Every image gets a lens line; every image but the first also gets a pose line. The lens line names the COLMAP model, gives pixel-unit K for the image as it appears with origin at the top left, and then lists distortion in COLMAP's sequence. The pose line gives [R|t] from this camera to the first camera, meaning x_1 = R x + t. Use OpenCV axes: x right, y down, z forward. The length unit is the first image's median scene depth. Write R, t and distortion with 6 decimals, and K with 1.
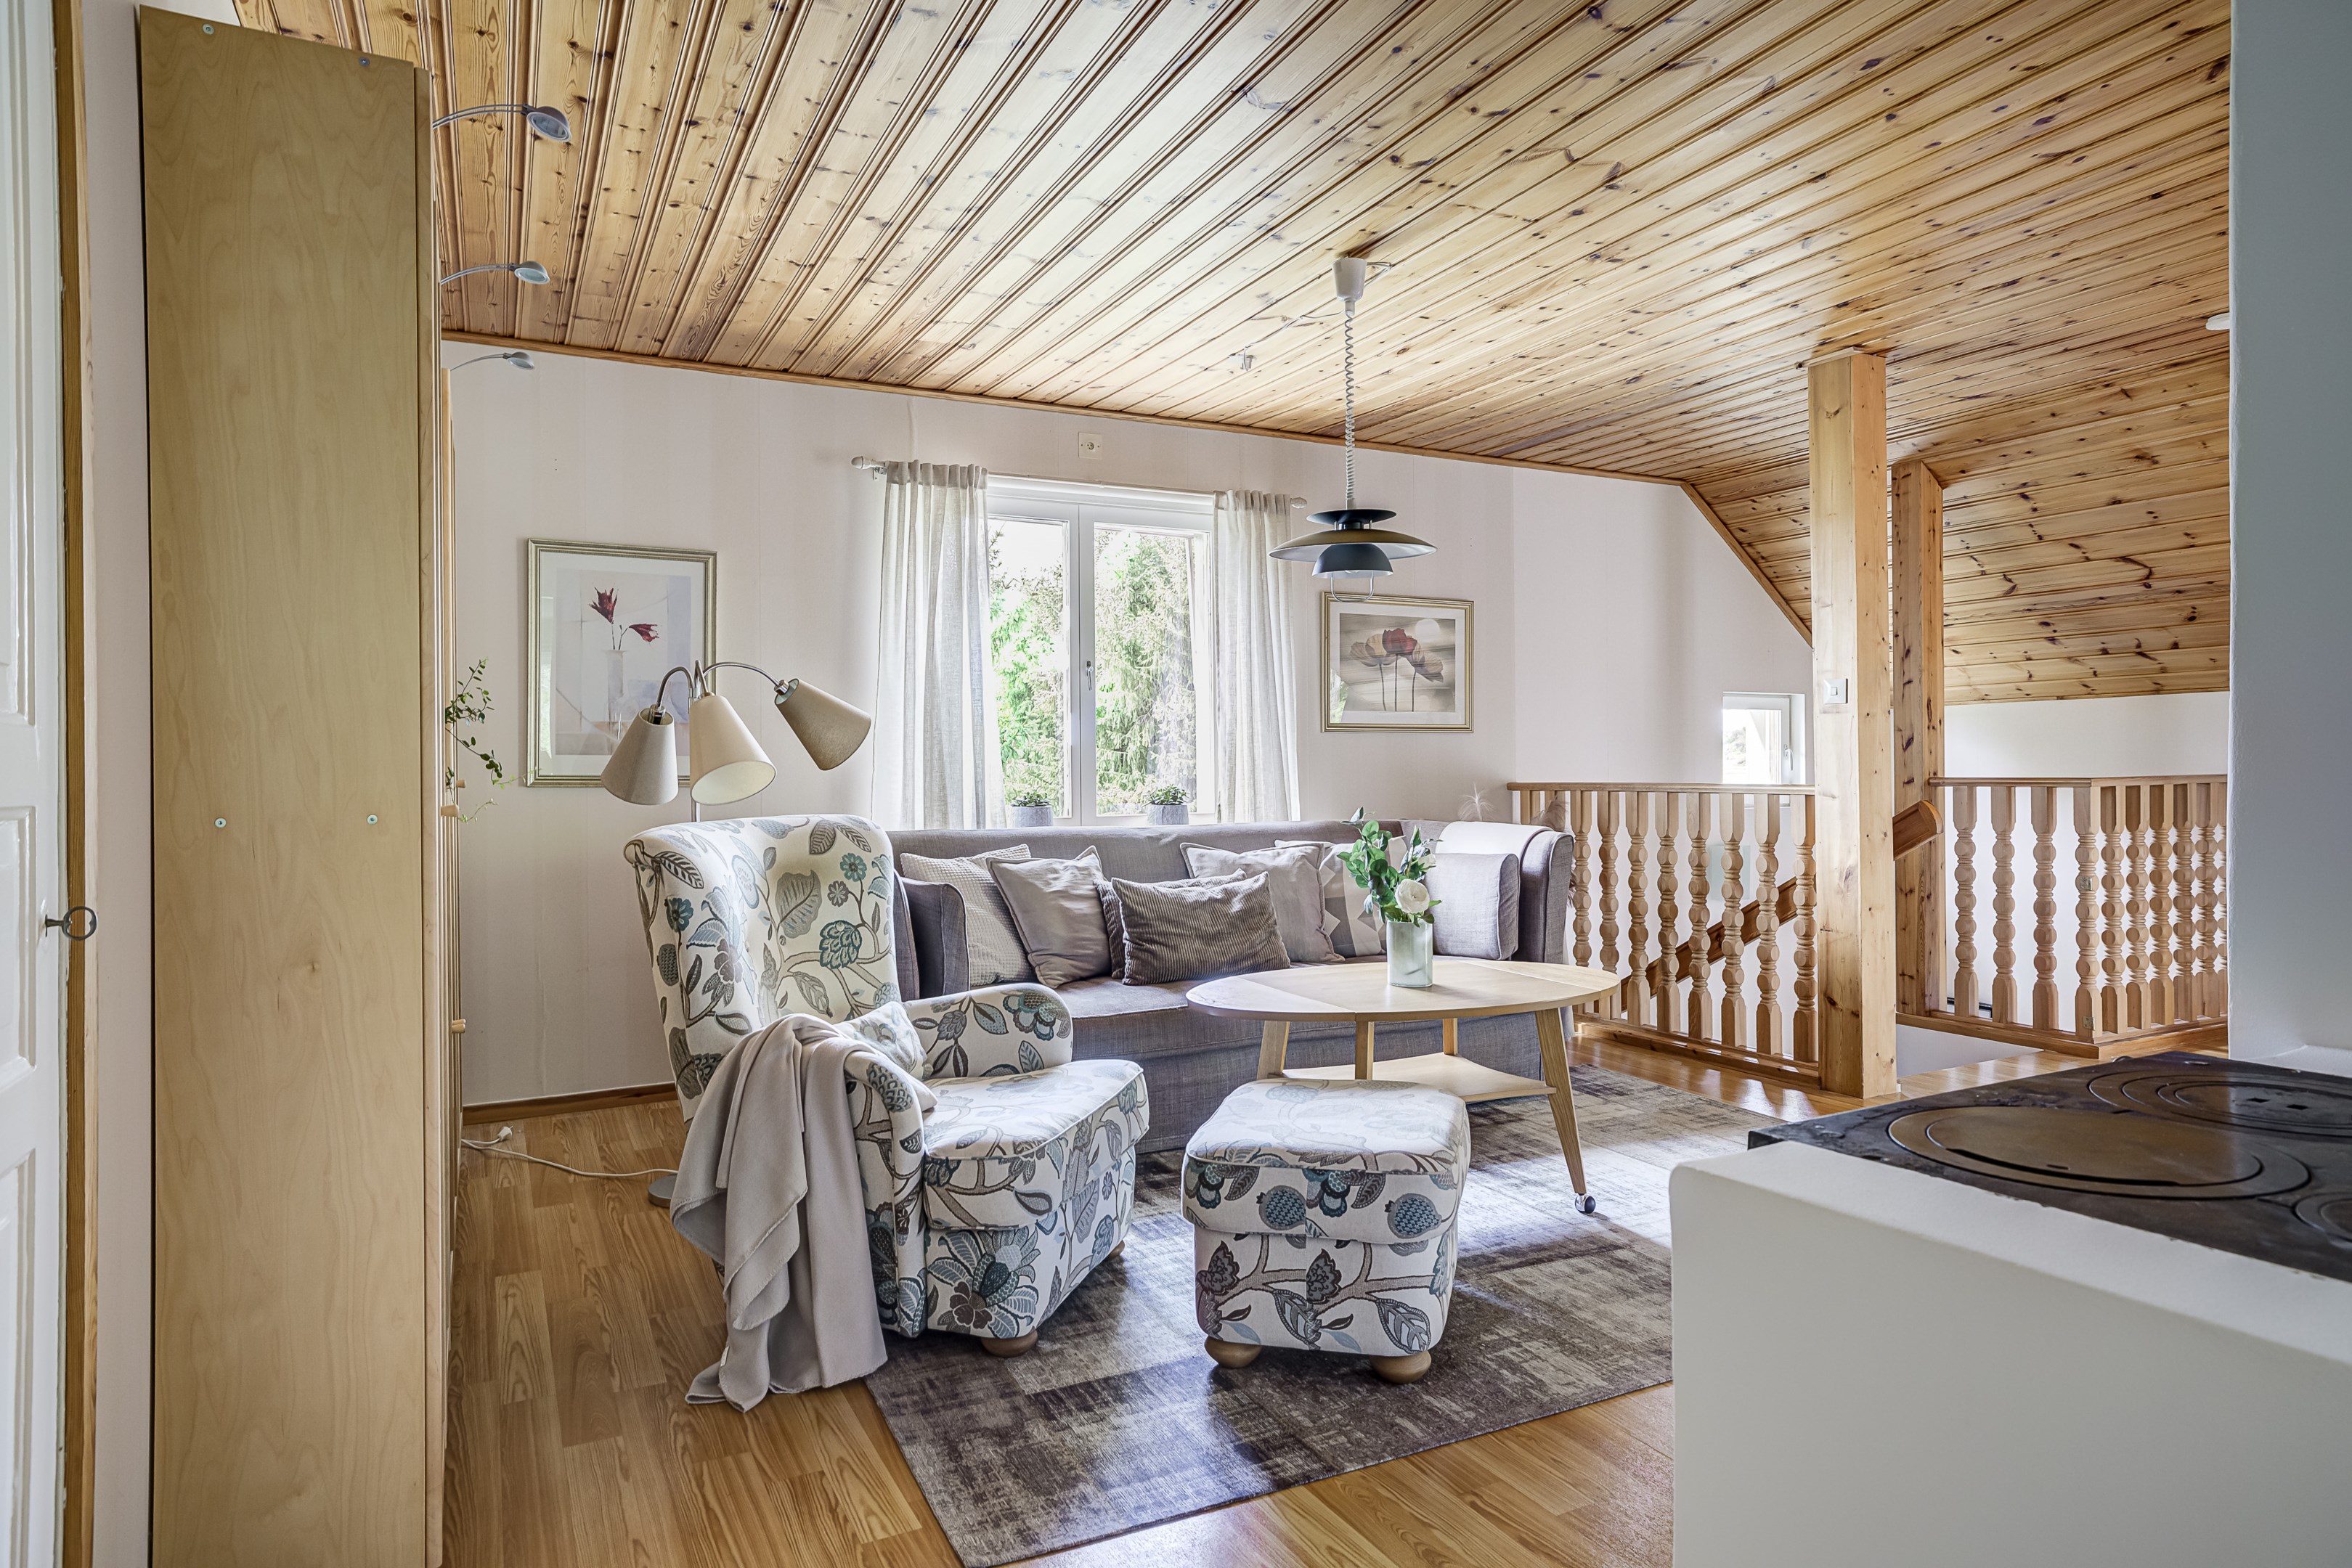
lens RADIAL K [[1398.4, 0, 1184.2], [0, 1398.4, 778.6], [0, 0, 1]] dist [-0.019250, 0.001414]
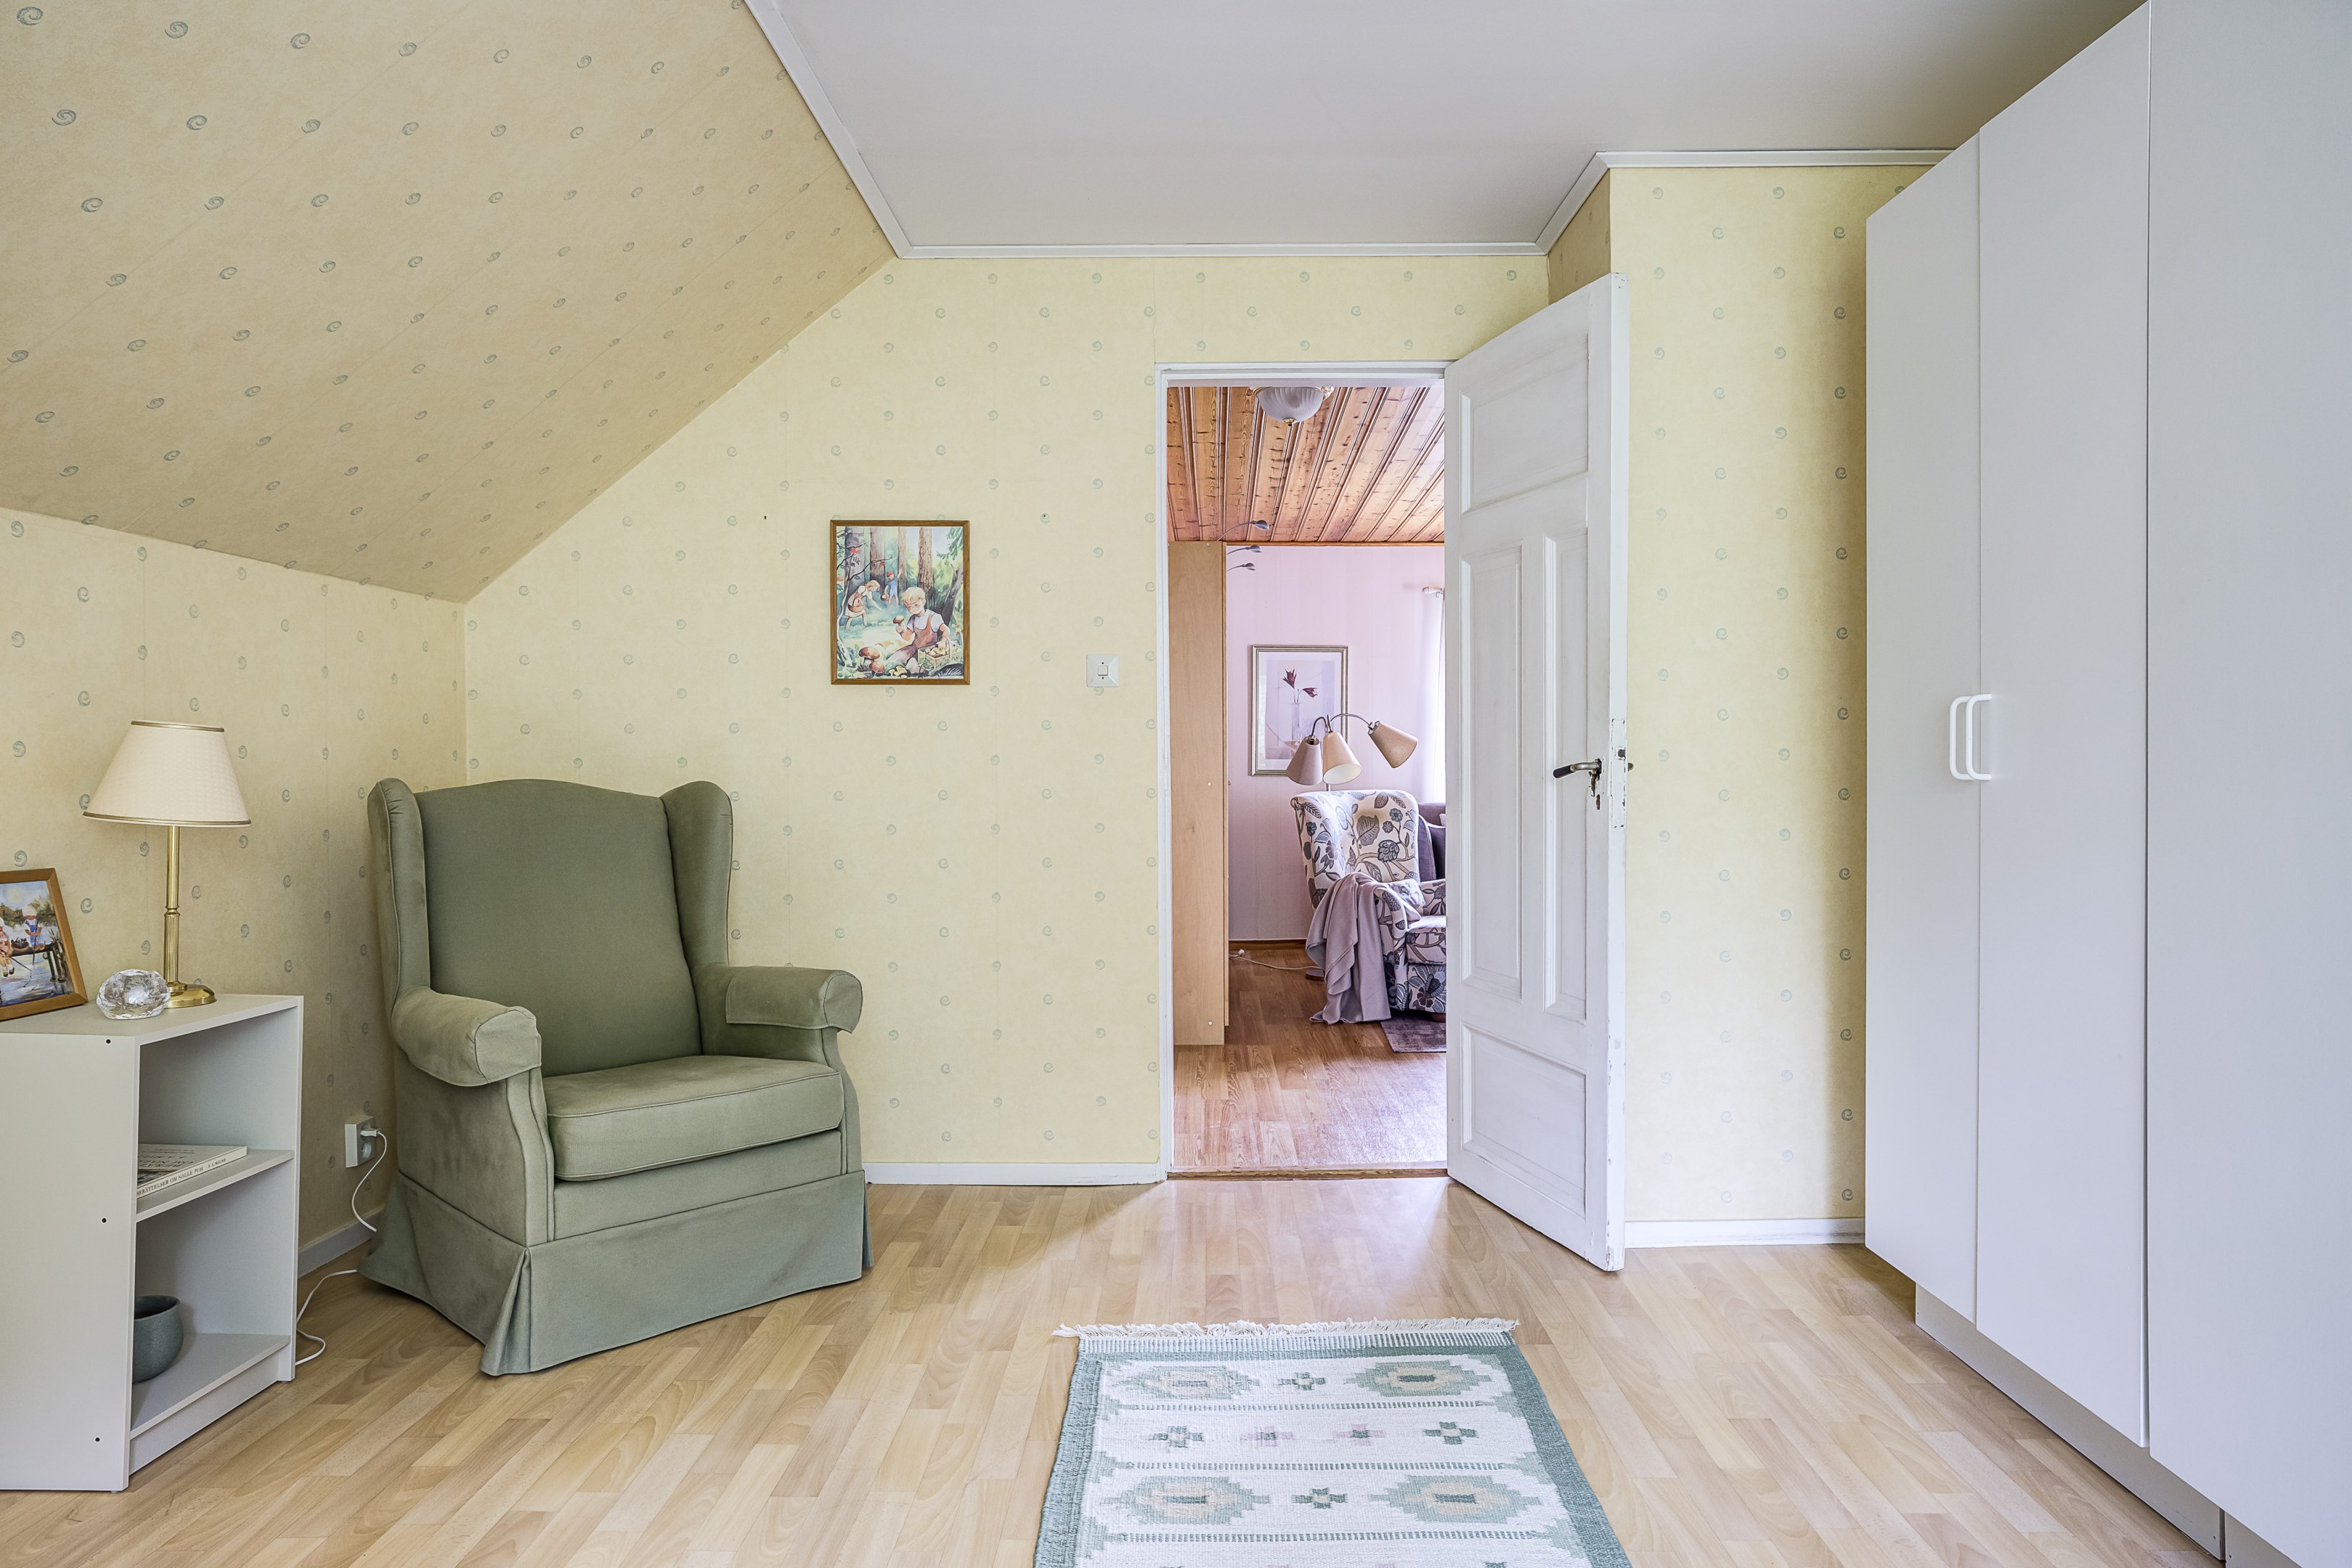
lens RADIAL K [[1398.4, 0, 1182.7], [0, 1398.4, 778.2], [0, 0, 1]] dist [-0.019250, 0.001414]
pose [[0.884065, 0.005809, -0.467328, 0.483323], [-0.003758, 0.999979, 0.005321, -0.000874], [0.467349, -0.002948, 0.884068, -1.050013]]
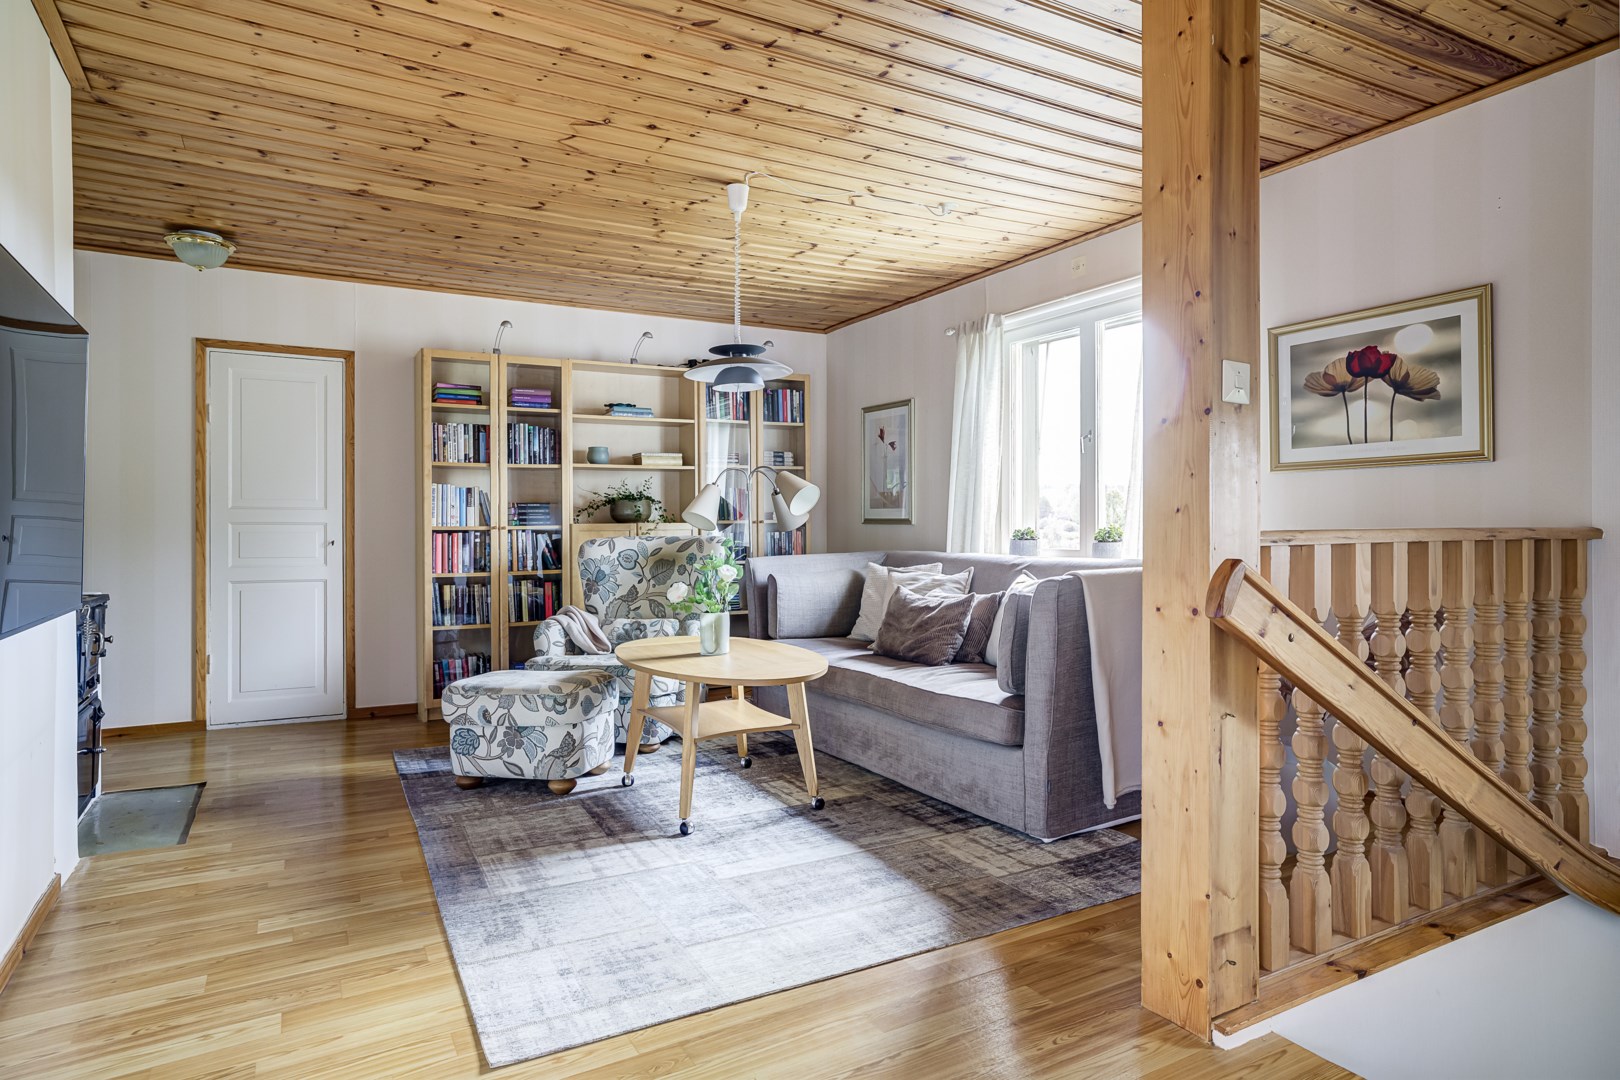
lens RADIAL K [[920.5, 0, 811.7], [0, 920.5, 527.0], [0, 0, 1]] dist [-0.004654, 0.001262]
pose [[0.043928, 0.010014, -0.998984, 1.347576], [-0.000550, 0.999950, 0.009999, -0.003593], [0.999035, 0.000110, 0.043932, 1.212603]]
